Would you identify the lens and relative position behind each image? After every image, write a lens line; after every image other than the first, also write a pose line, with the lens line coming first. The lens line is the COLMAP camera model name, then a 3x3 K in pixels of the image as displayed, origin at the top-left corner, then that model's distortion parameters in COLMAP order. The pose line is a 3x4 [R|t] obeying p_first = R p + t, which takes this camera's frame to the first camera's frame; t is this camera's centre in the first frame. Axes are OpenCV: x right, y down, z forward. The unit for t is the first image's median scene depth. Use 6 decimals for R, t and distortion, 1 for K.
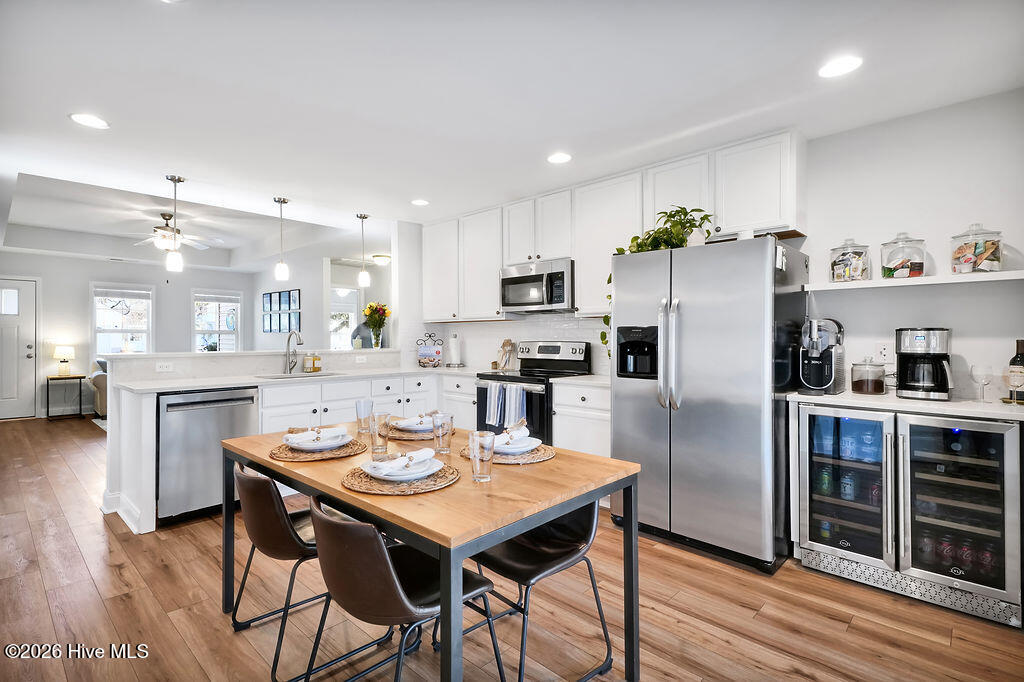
lens RADIAL K [[470.2, 0, 482.4], [0, 470.2, 338.5], [0, 0, 1]] dist [0.011869, -0.001533]
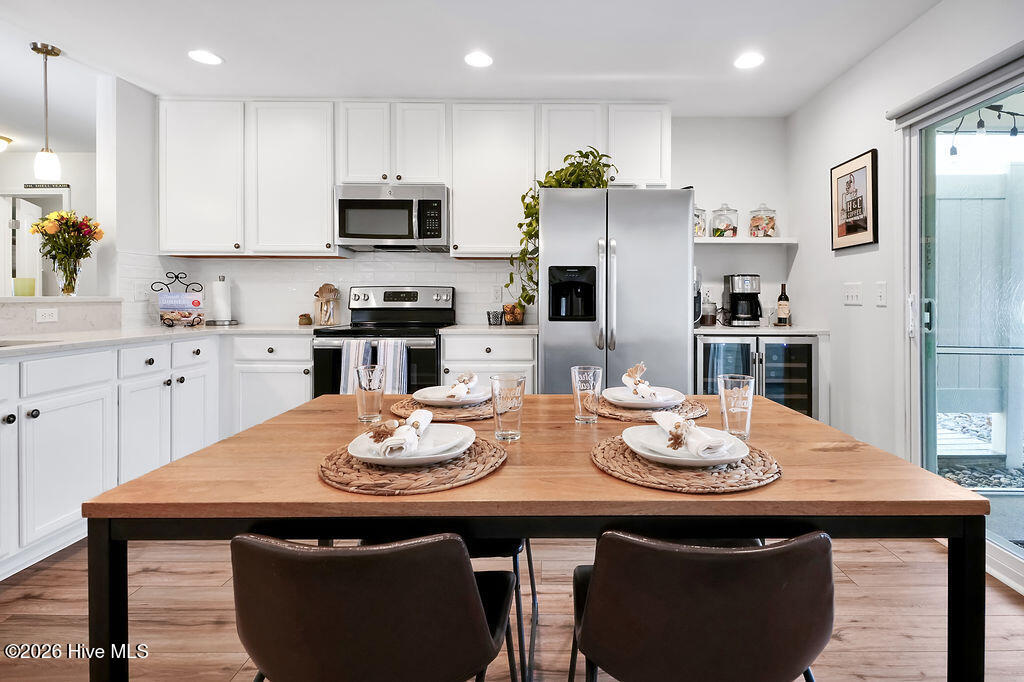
lens RADIAL K [[507.9, 0, 542.3], [0, 507.9, 302.2], [0, 0, 1]] dist [0.017469, 0.000309]
pose [[0.711261, -0.007371, 0.702889, -0.326819], [-0.001608, 0.999925, 0.012112, 0.025405], [-0.702926, -0.009745, 0.711196, 0.232577]]
